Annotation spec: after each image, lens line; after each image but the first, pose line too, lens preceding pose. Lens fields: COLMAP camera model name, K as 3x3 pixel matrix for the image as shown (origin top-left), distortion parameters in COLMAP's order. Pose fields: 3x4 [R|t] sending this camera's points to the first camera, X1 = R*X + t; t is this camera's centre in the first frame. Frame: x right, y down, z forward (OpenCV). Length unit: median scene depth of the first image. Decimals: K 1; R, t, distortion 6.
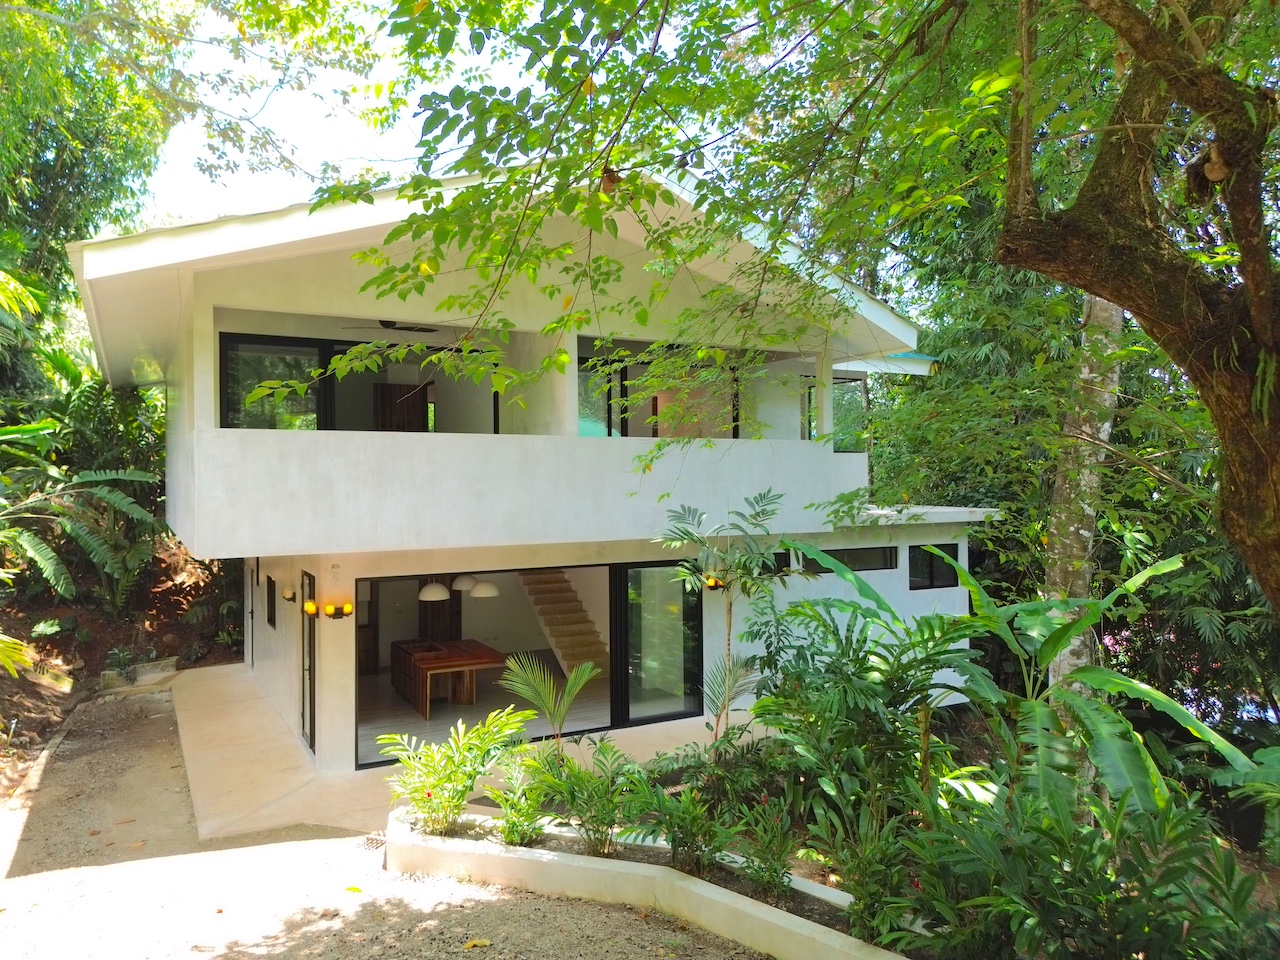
lens RADIAL K [[904.9, 0, 642.5], [0, 904.9, 481.0], [0, 0, 1]] dist [0.041000, -0.031207]
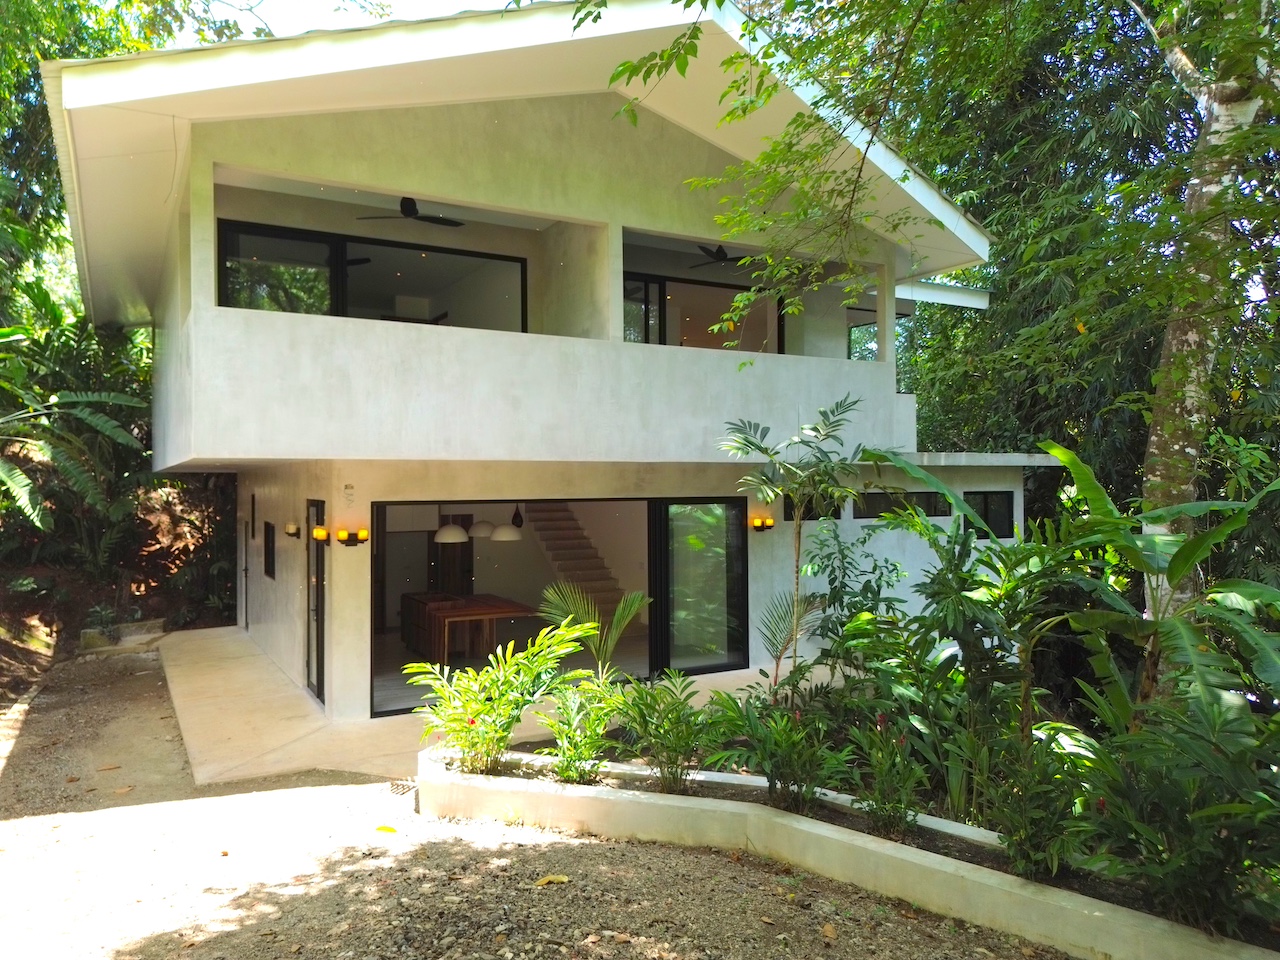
lens RADIAL K [[904.9, 0, 641.1], [0, 904.9, 480.1], [0, 0, 1]] dist [0.041000, -0.031207]
pose [[0.999902, 0.002233, 0.013787, -0.065802], [-0.002183, 0.999991, -0.003609, 0.090076], [-0.013795, 0.003579, 0.999898, 0.112225]]
